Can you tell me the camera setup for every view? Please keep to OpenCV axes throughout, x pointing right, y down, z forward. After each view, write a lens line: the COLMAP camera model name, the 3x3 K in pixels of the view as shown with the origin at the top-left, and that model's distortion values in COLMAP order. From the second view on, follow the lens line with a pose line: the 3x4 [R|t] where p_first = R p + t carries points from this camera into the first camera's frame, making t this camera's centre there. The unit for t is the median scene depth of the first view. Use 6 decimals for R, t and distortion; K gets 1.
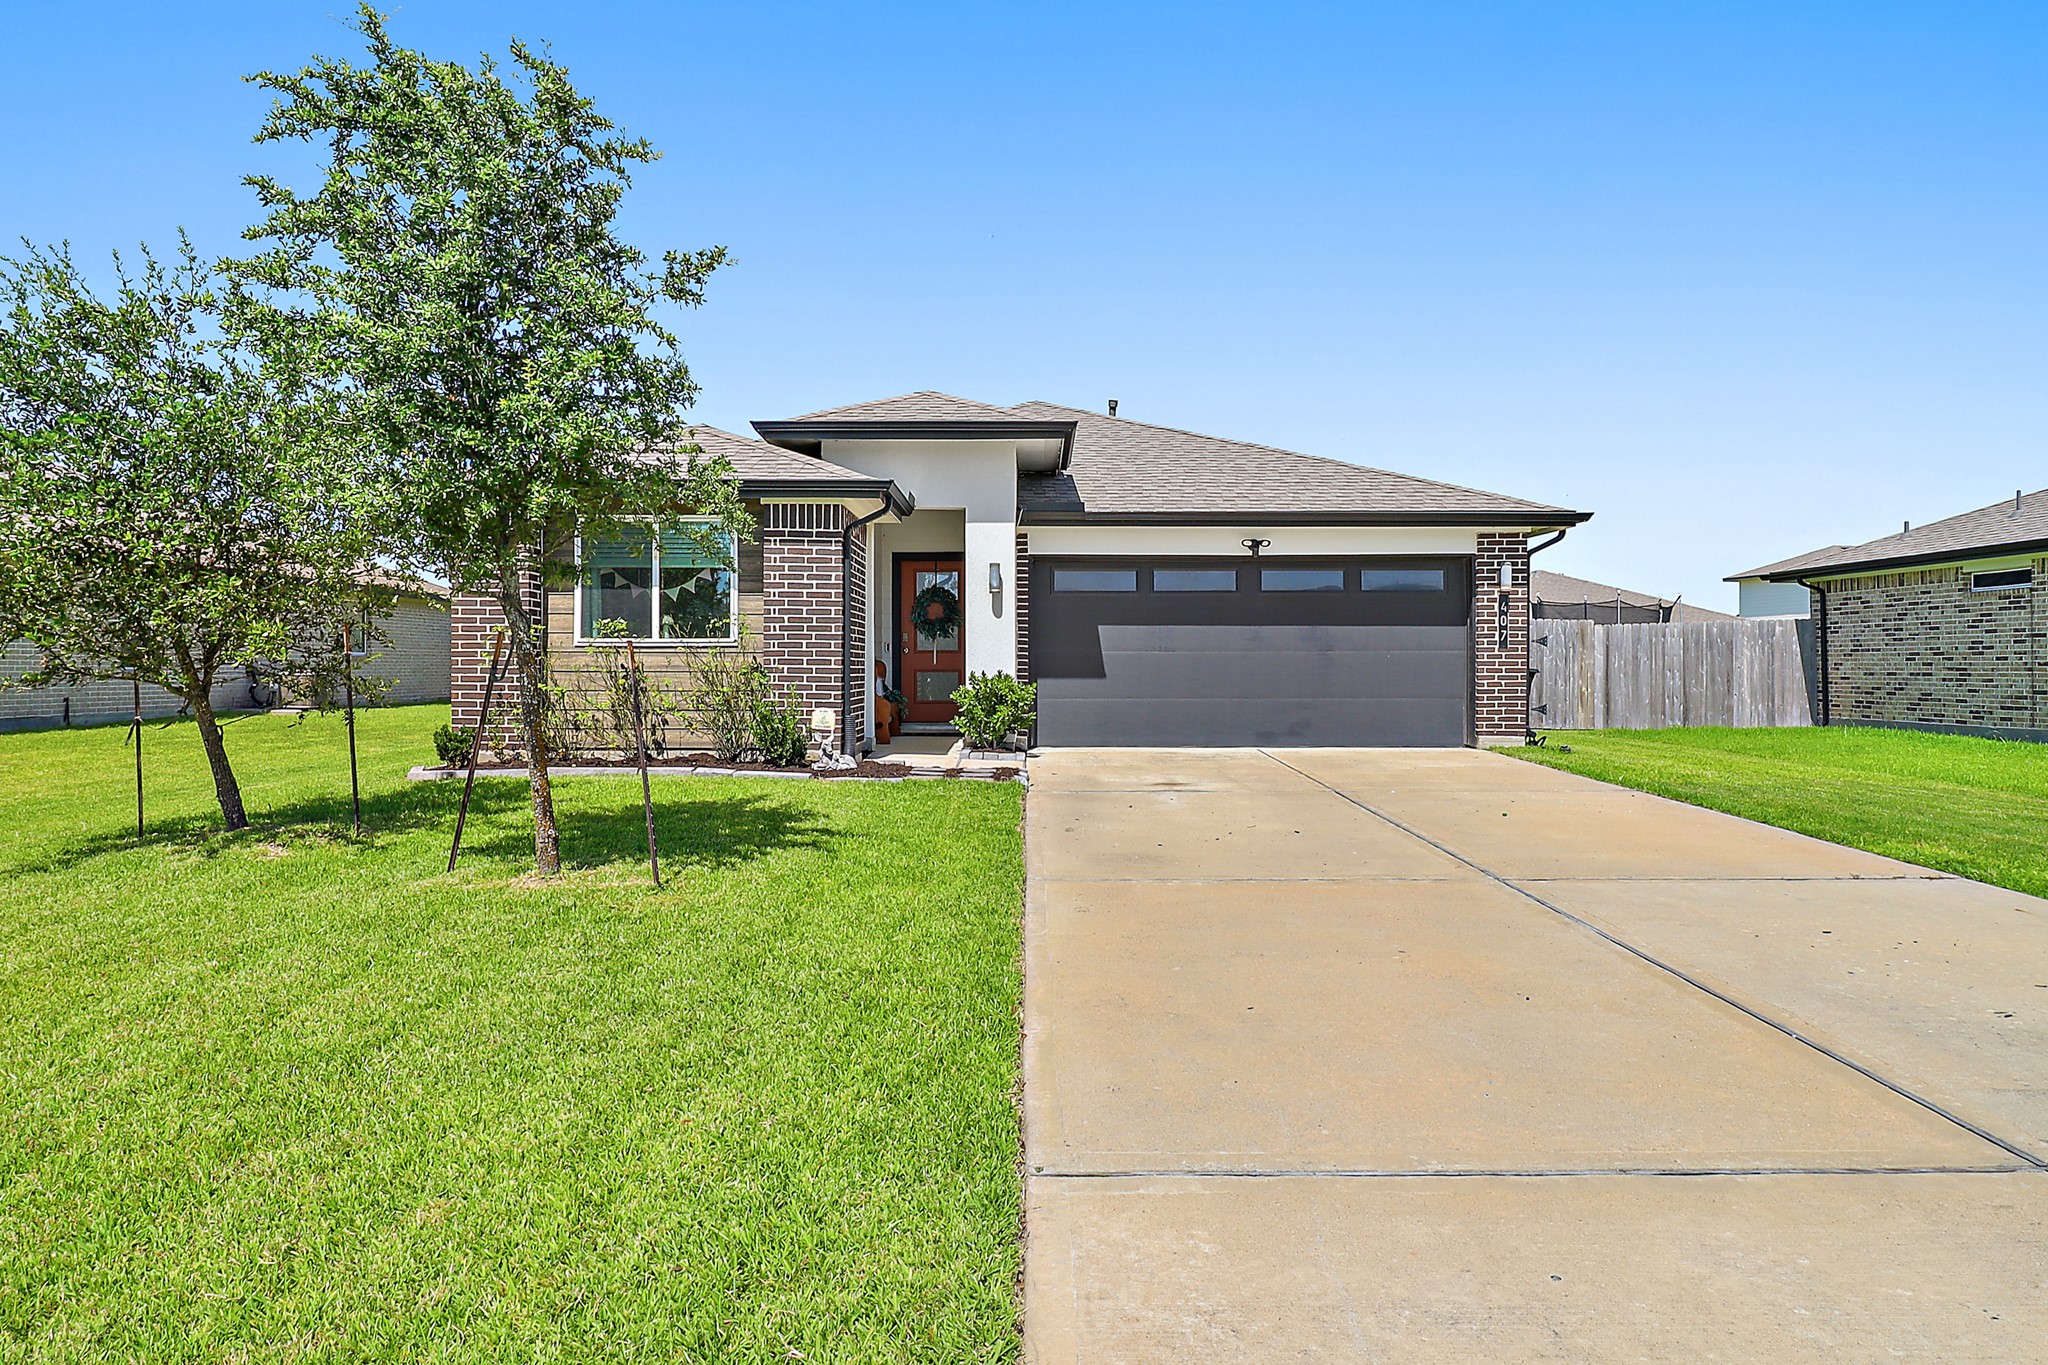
lens RADIAL K [[1306.8, 0, 1028.3], [0, 1306.8, 670.4], [0, 0, 1]] dist [0.000606, -0.000448]
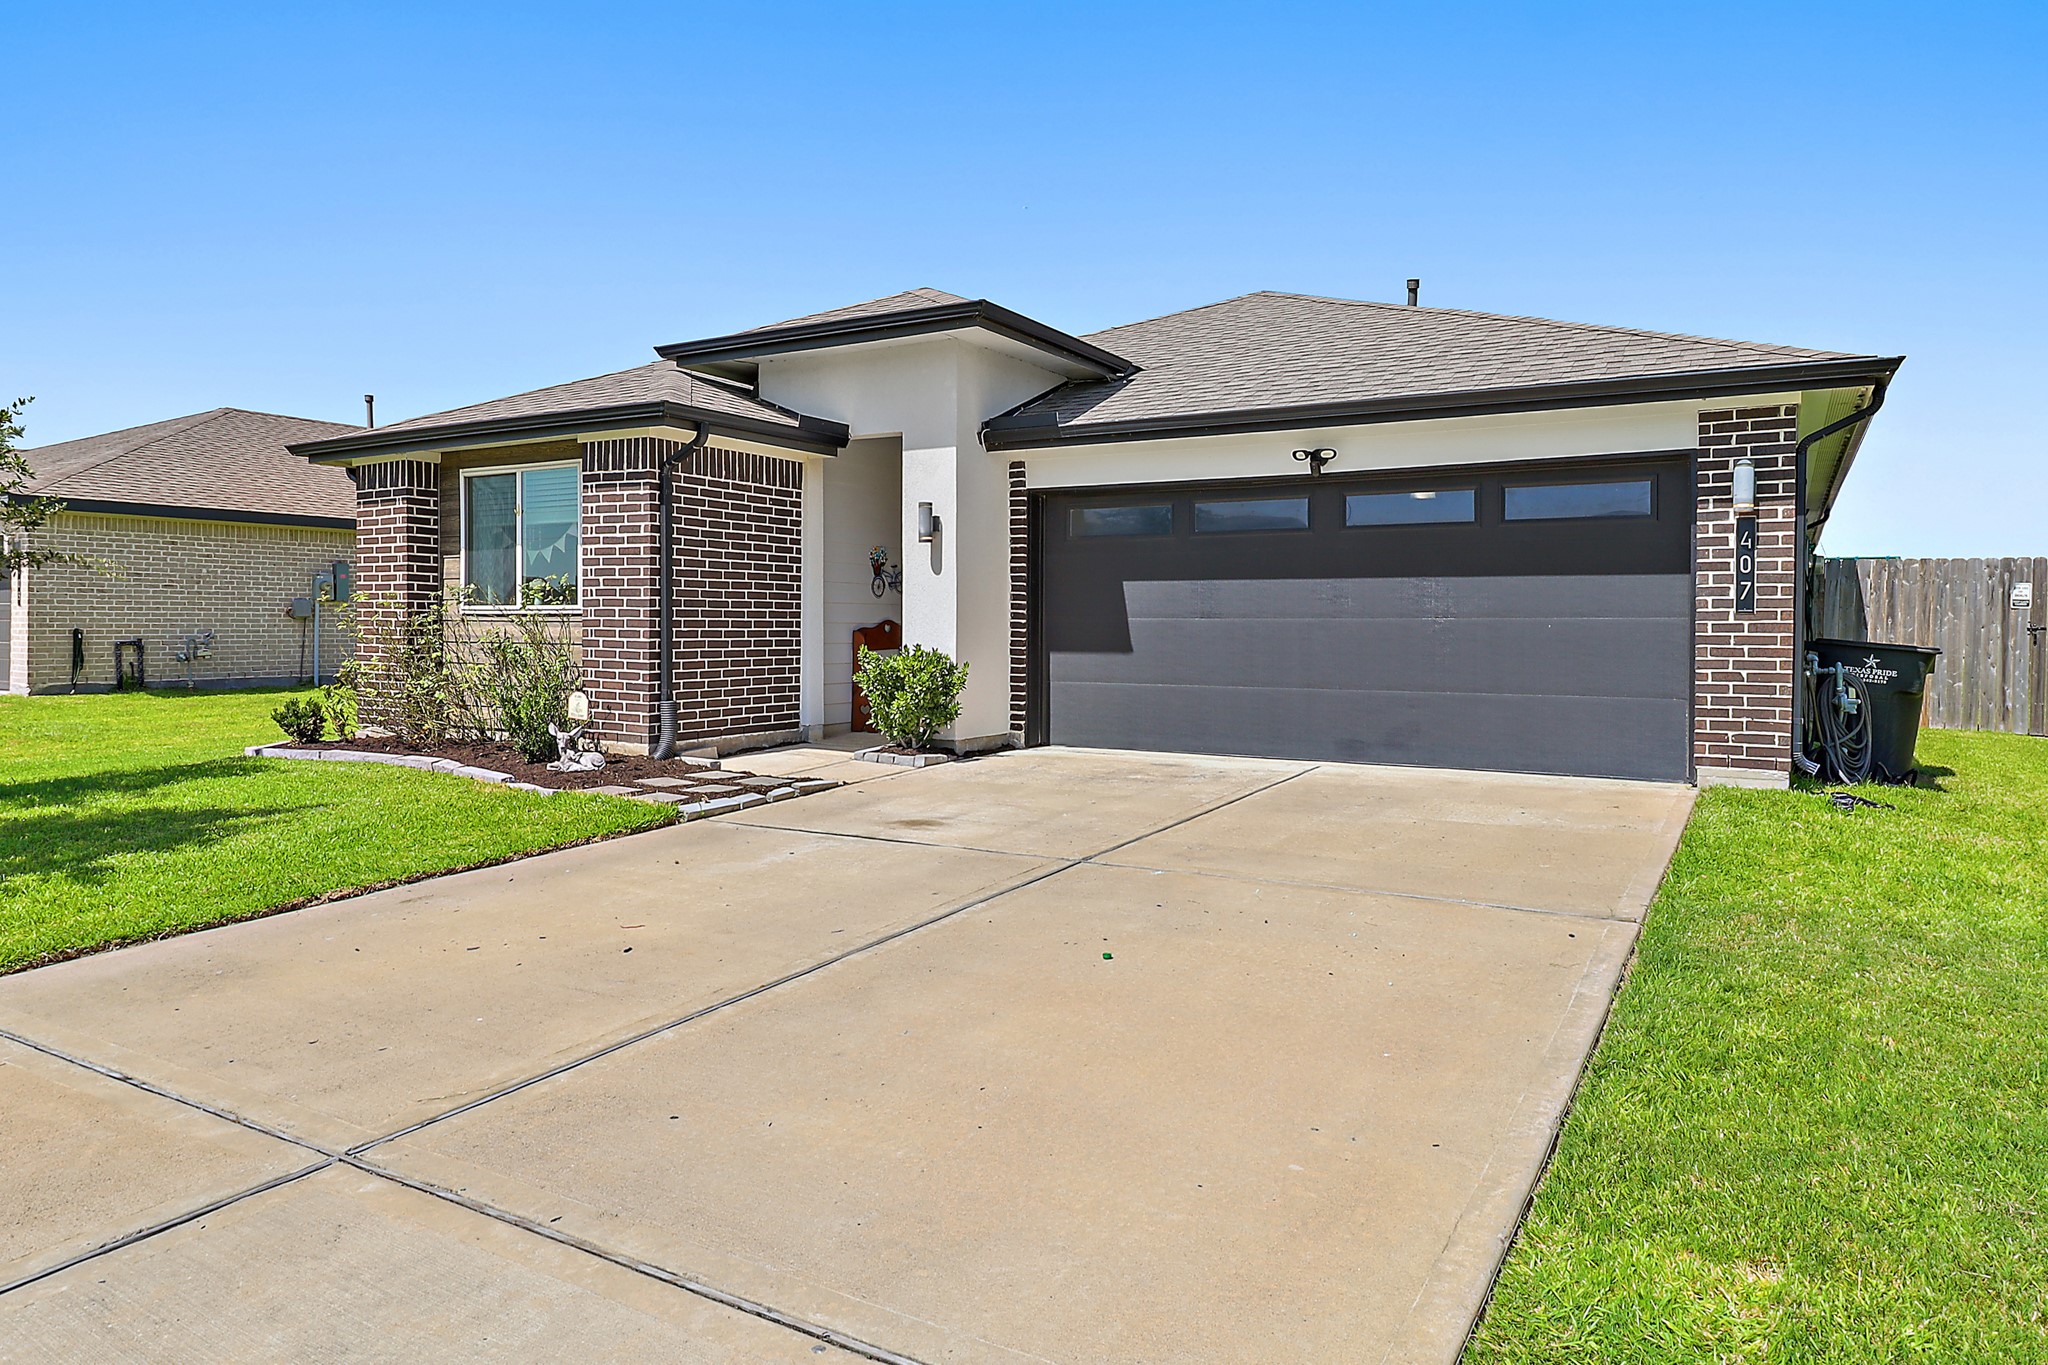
lens RADIAL K [[1297.7, 0, 1018.9], [0, 1297.7, 638.4], [0, 0, 1]] dist [-0.004605, -0.002711]
pose [[0.861247, 0.008178, -0.508121, 0.381148], [-0.003583, 0.999943, 0.010020, -0.010579], [0.508175, -0.006809, 0.861227, 0.361102]]
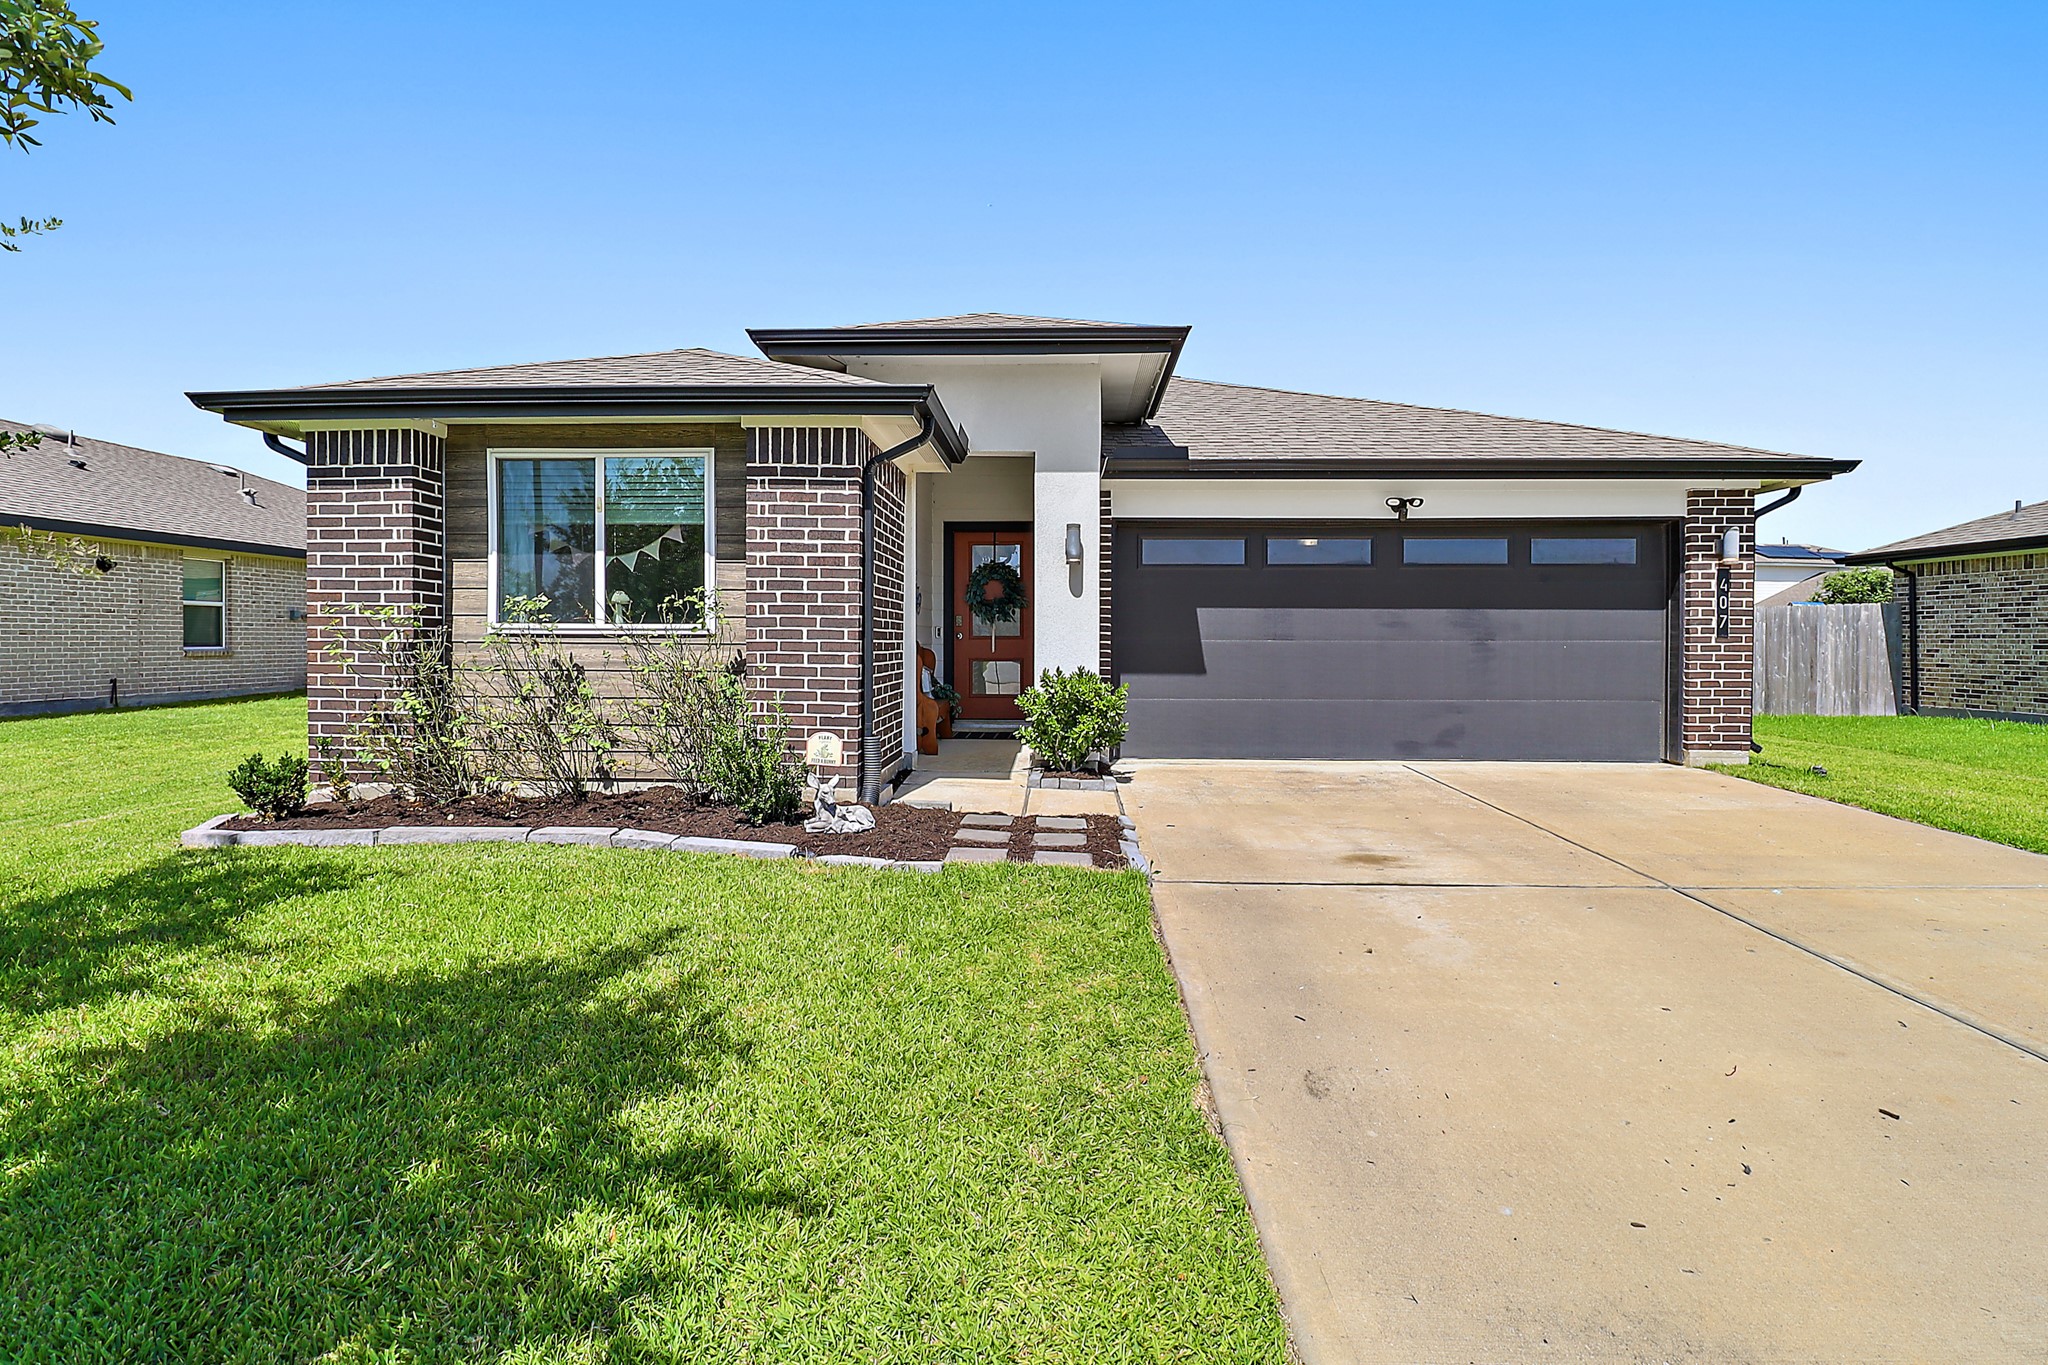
lens RADIAL K [[963.3, 0, 1026.9], [0, 963.3, 651.5], [0, 0, 1]] dist [-0.000530, -0.011767]
pose [[0.999444, 0.003749, -0.033127, -0.032095], [-0.003418, 0.999944, 0.010052, -0.013233], [0.033163, -0.009933, 0.999401, 0.418158]]
